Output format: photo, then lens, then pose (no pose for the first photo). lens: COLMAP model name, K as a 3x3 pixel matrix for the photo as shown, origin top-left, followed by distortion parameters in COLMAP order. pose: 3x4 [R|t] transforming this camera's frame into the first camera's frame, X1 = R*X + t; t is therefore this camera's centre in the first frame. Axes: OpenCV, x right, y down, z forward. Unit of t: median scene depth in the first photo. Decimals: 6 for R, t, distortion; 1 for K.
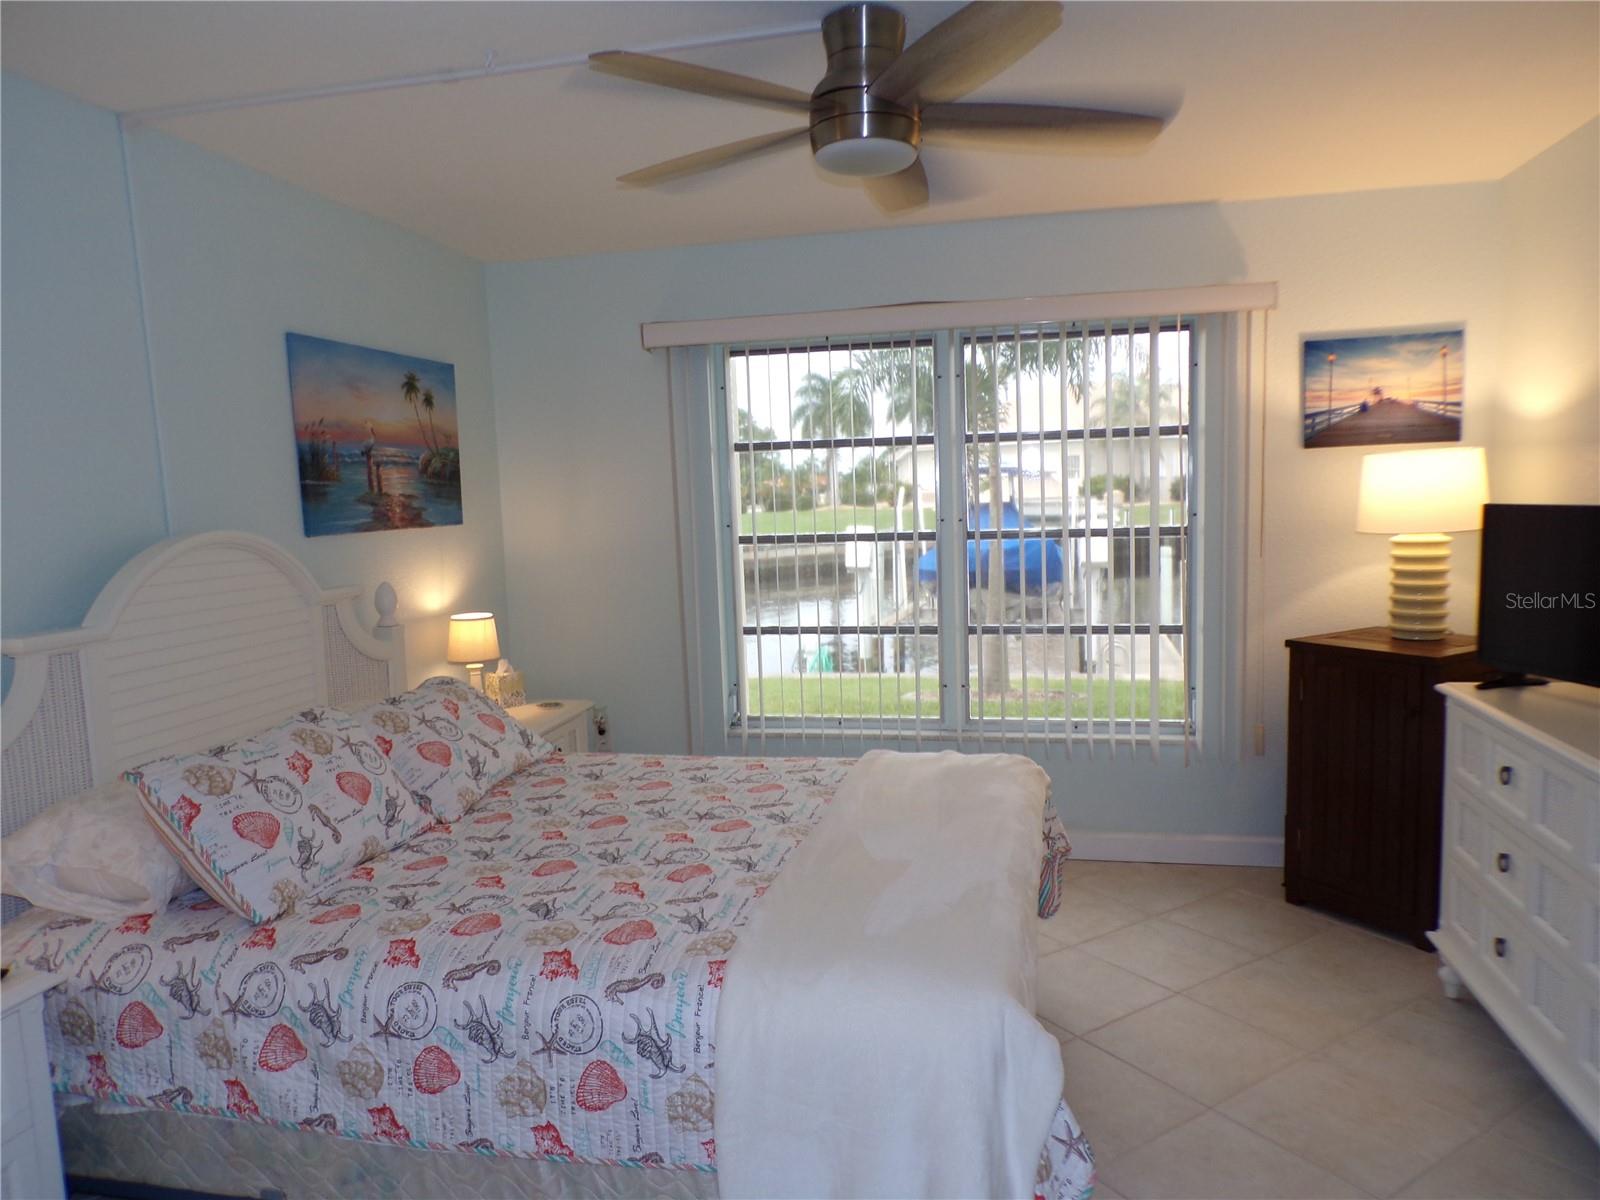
lens RADIAL K [[1089.1, 0, 812.1], [0, 1089.1, 627.1], [0, 0, 1]] dist [-0.000477, 0.008746]
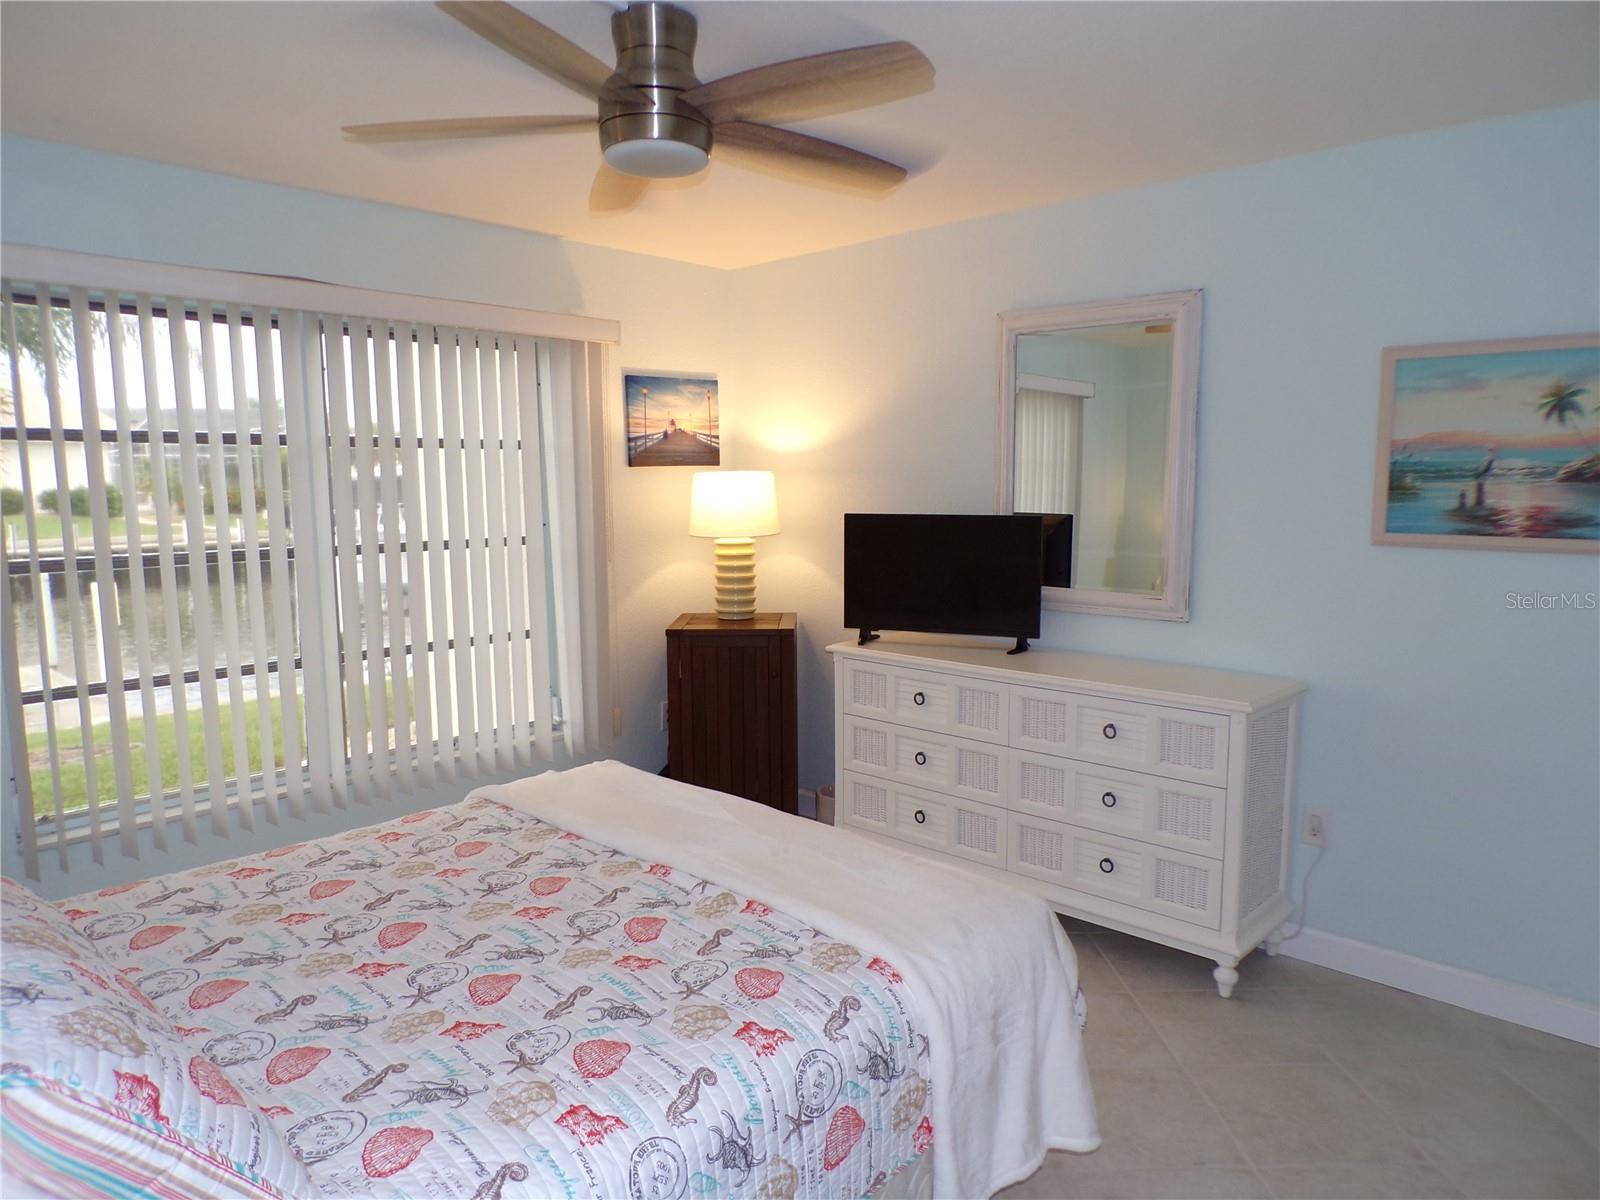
lens RADIAL K [[1089.1, 0, 806.1], [0, 1089.1, 609.1], [0, 0, 1]] dist [-0.000477, 0.008746]
pose [[0.520259, -0.077011, 0.850529, -0.595952], [0.100064, 0.994563, 0.028844, -0.034985], [-0.848126, 0.070101, 0.525137, 0.309765]]
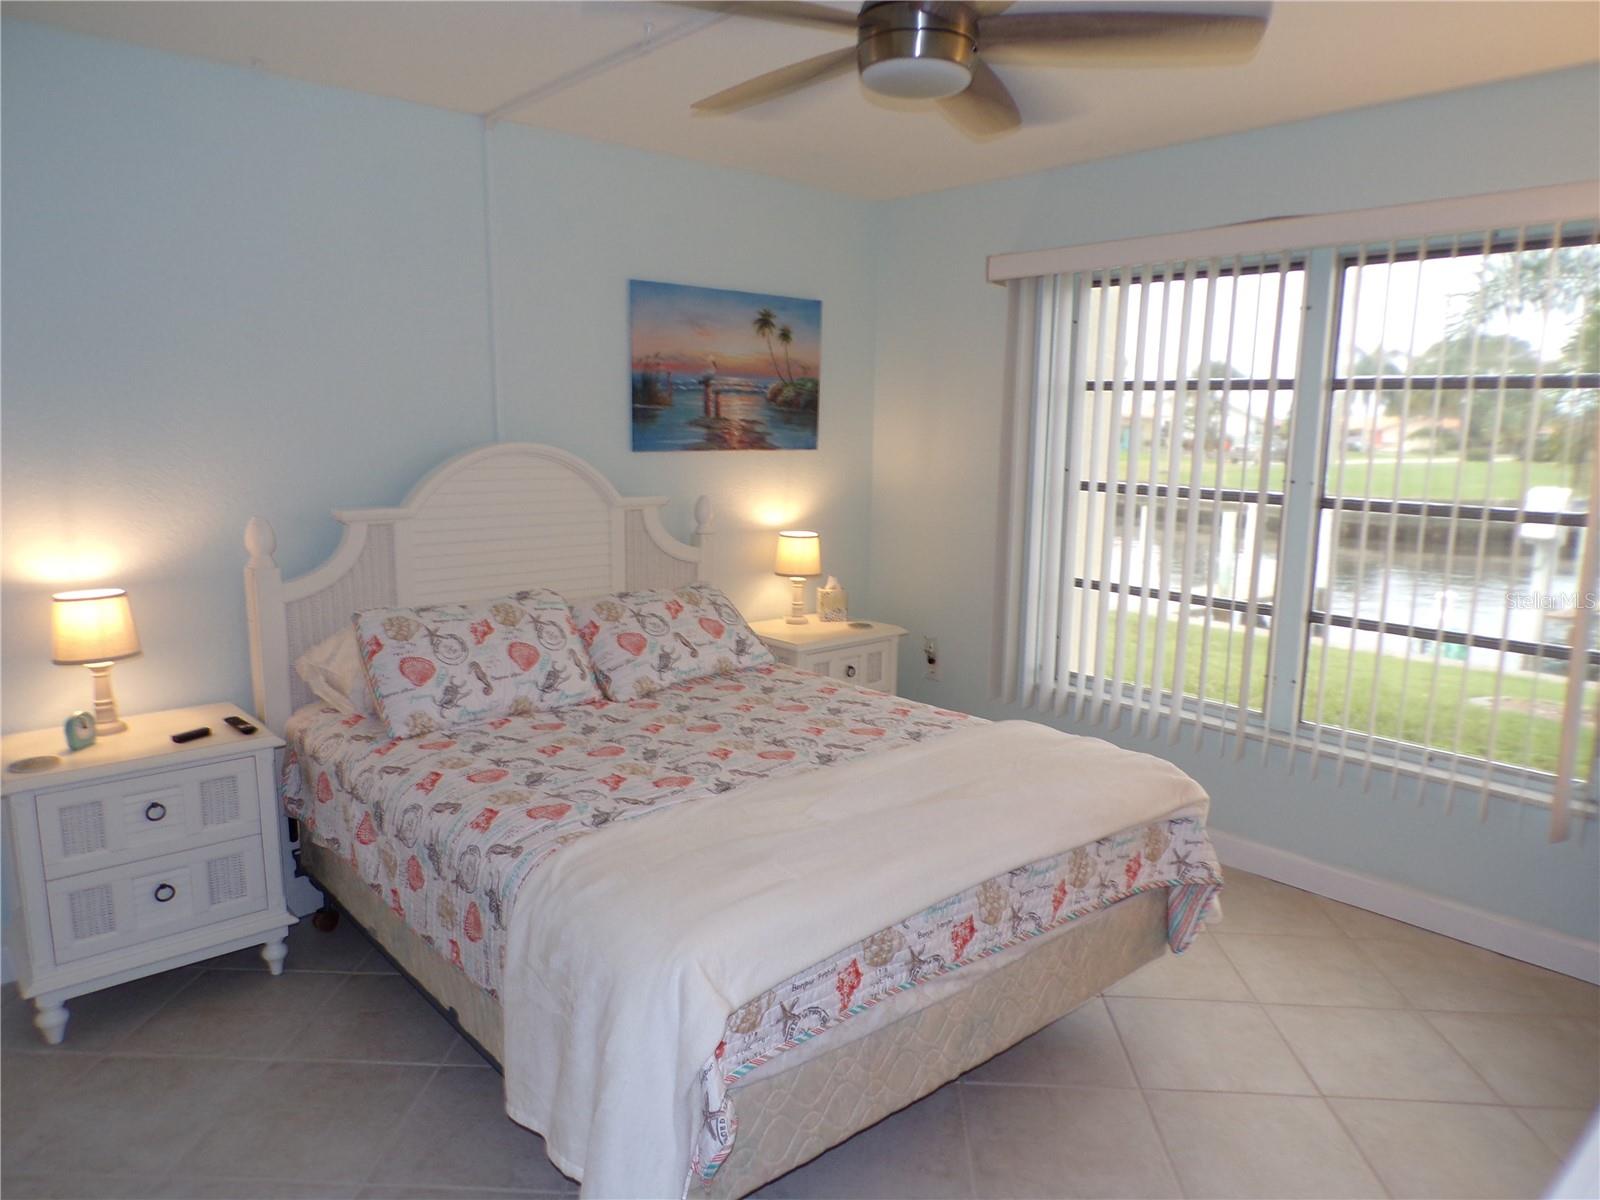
lens RADIAL K [[1089.1, 0, 806.1], [0, 1089.1, 625.5], [0, 0, 1]] dist [-0.000477, 0.008746]
pose [[0.805735, 0.155461, -0.571510, 0.456239], [-0.117609, 0.987718, 0.102867, -0.044312], [0.580483, -0.015669, 0.814122, 0.144559]]
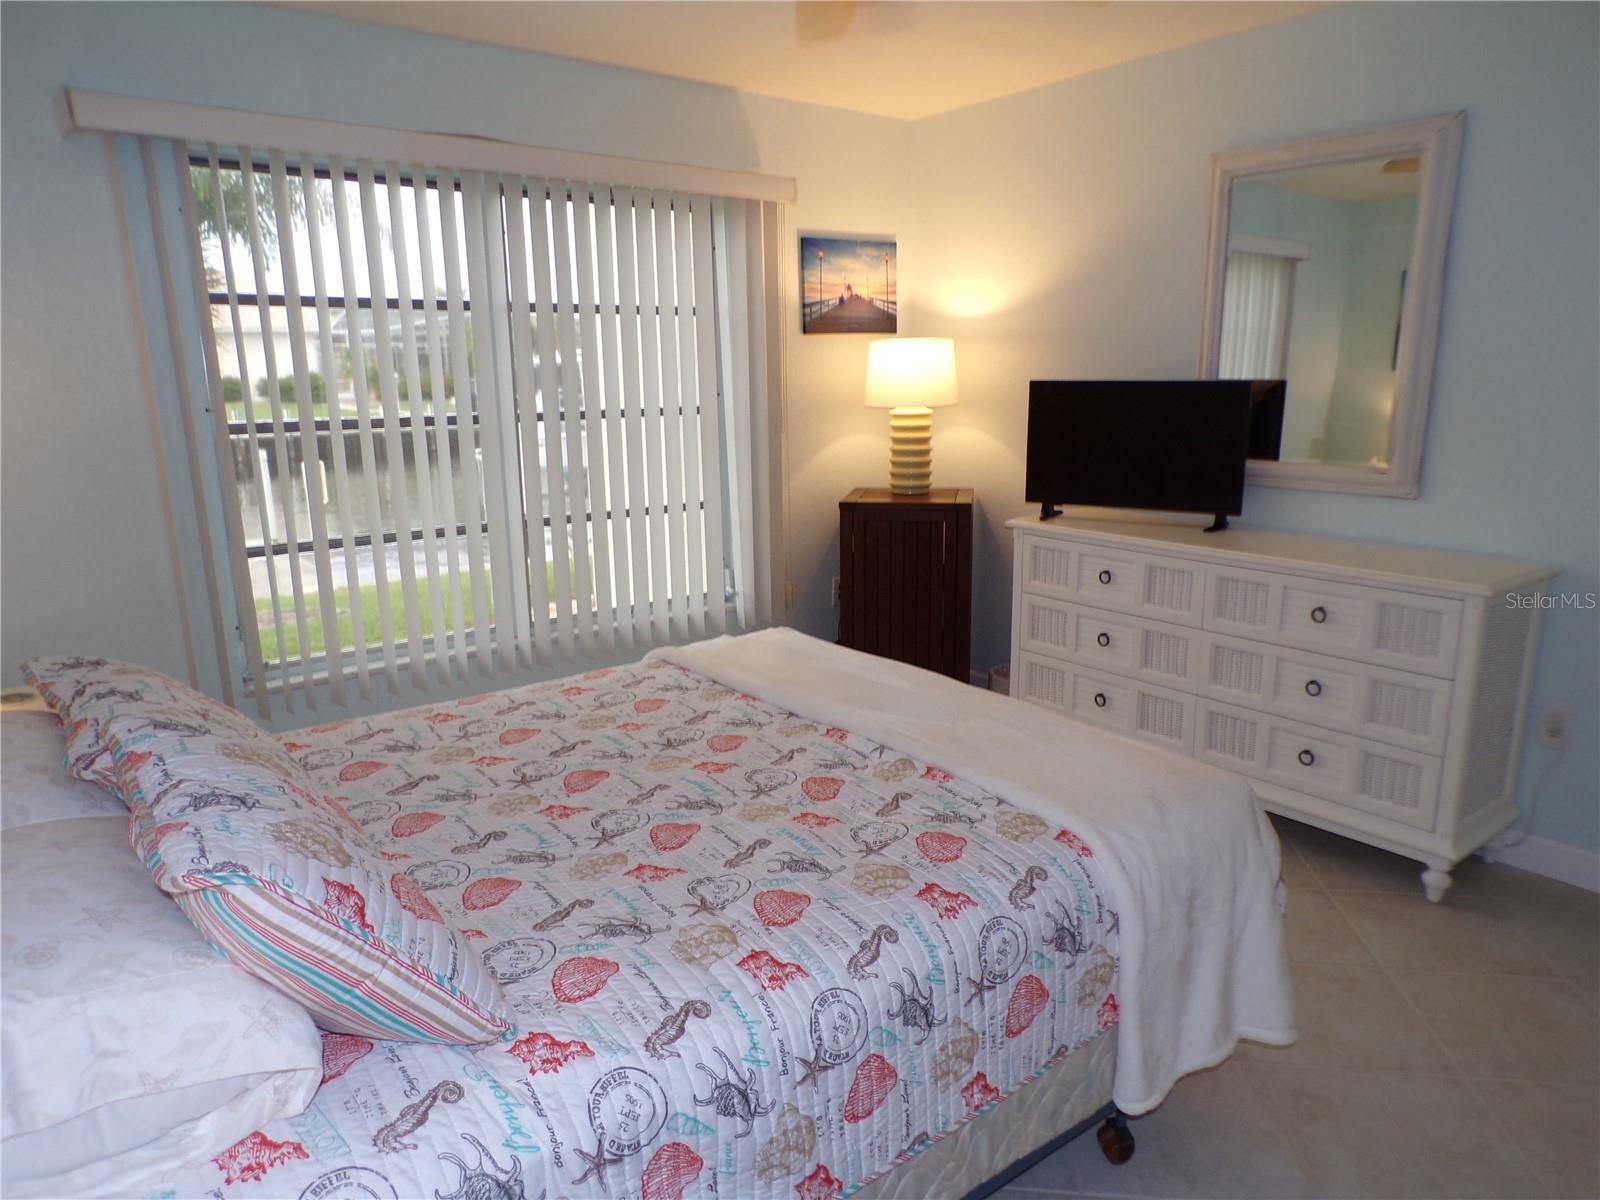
lens RADIAL K [[1089.1, 0, 804.1], [0, 1089.1, 611.8], [0, 0, 1]] dist [-0.000477, 0.008746]
pose [[0.644338, -0.146297, 0.750617, -0.578293], [0.089440, 0.989211, 0.116024, -0.012554], [-0.759493, -0.007624, 0.650471, 0.340962]]
